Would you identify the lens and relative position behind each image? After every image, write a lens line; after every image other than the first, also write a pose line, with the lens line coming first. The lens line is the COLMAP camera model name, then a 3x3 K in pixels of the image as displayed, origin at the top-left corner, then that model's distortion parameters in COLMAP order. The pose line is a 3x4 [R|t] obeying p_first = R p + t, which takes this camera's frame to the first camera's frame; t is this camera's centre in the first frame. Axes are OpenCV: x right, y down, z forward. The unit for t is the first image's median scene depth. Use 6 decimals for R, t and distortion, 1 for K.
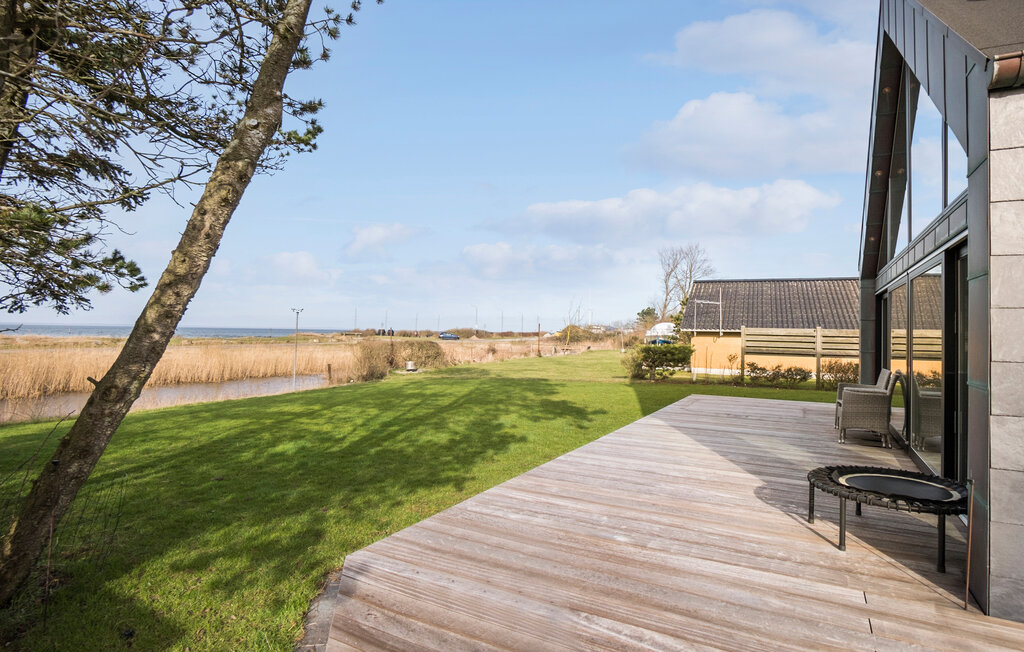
lens RADIAL K [[543.5, 0, 512.0], [0, 543.5, 326.0], [0, 0, 1]] dist [0.000772, 0.000305]
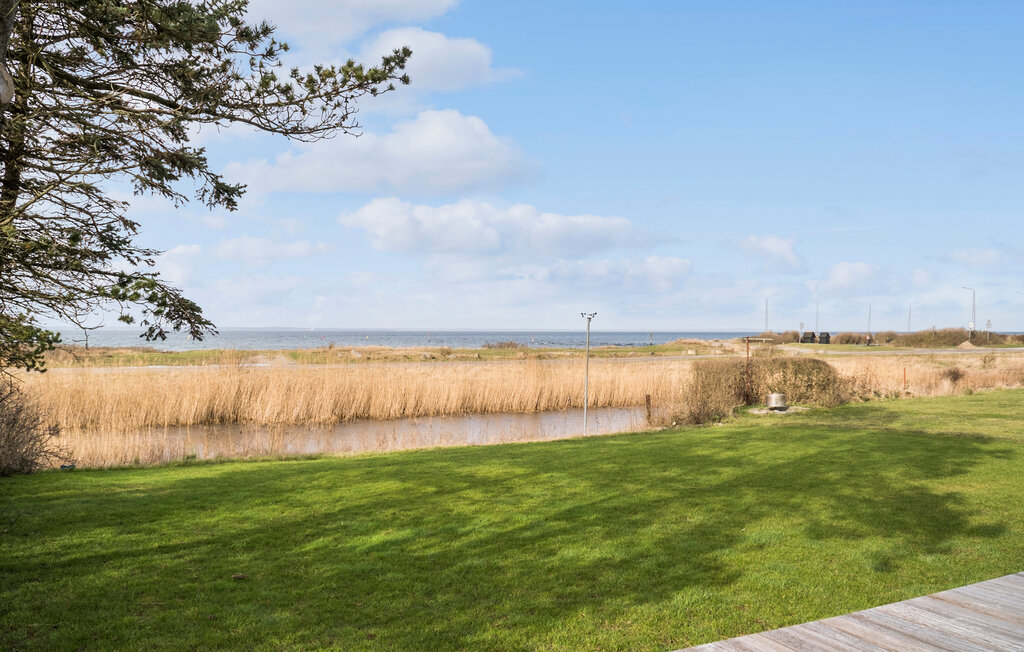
lens RADIAL K [[831.8, 0, 512.0], [0, 831.8, 326.0], [0, 0, 1]] dist [-0.090216, -0.002093]
pose [[0.800573, -0.017354, -0.598983, 0.121199], [0.019762, 0.999801, -0.002554, -0.011889], [0.598909, -0.009792, 0.800757, 0.108809]]
